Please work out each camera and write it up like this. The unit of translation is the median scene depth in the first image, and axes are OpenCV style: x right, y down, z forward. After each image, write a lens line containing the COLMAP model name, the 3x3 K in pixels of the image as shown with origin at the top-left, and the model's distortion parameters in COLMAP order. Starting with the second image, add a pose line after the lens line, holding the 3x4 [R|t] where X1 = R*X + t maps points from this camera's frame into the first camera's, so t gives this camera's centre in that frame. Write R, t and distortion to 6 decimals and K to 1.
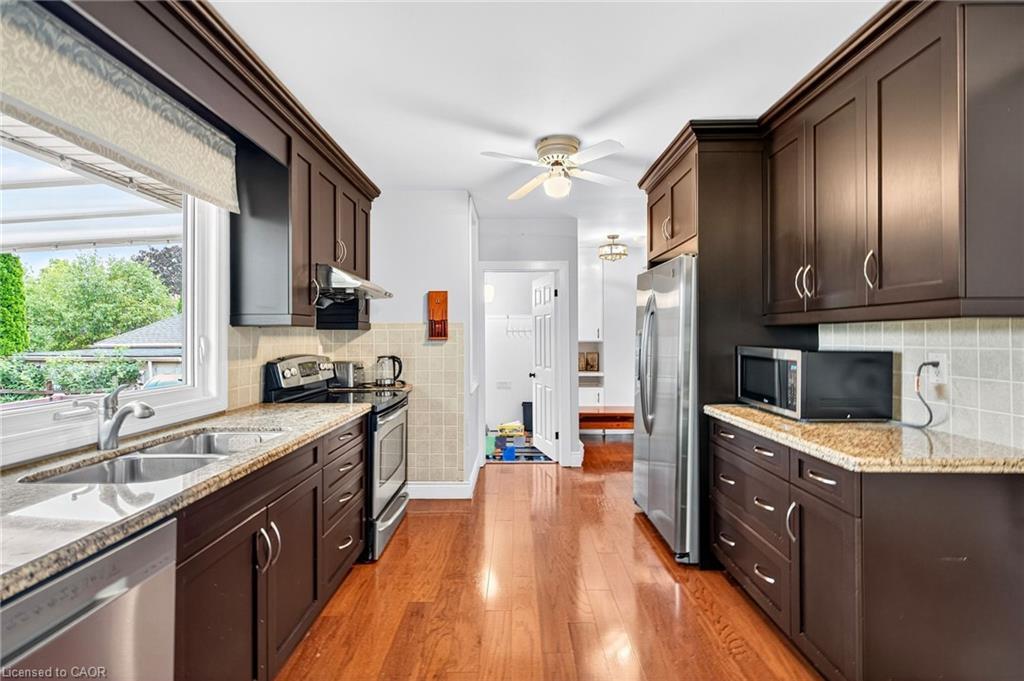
lens RADIAL K [[462.4, 0, 512.6], [0, 462.4, 330.7], [0, 0, 1]] dist [0.002086, 0.000475]
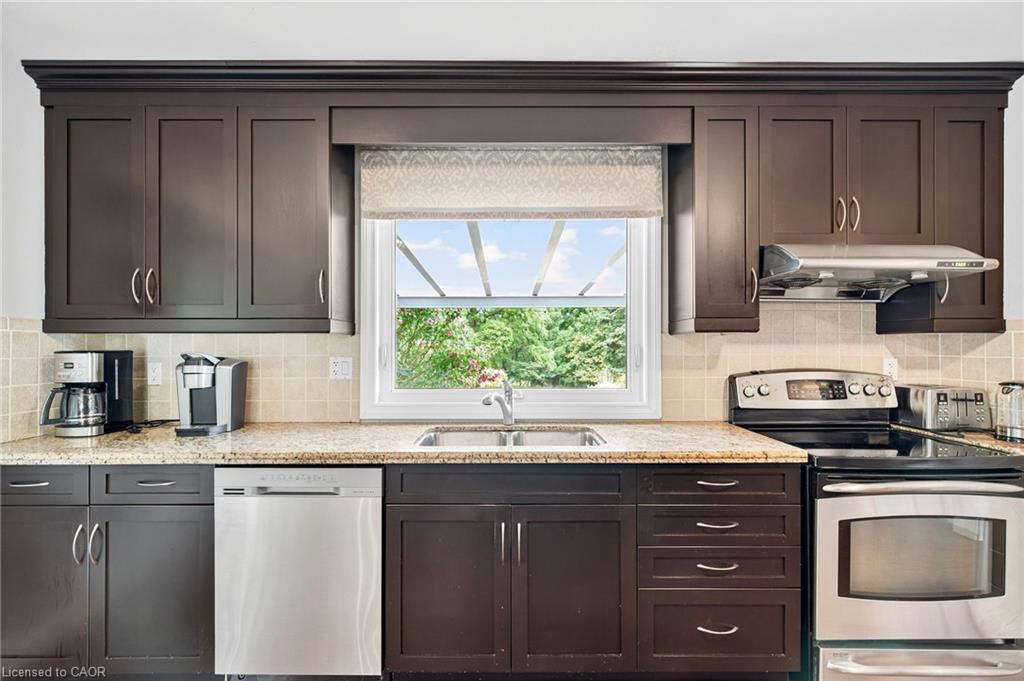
lens RADIAL K [[469.7, 0, 514.3], [0, 469.7, 342.8], [0, 0, 1]] dist [0.002957, 0.000089]
pose [[0.012994, -0.001702, -0.999914, 0.378509], [0.015716, 0.999875, -0.001498, 0.004134], [0.999792, -0.015695, 0.013019, 0.675552]]
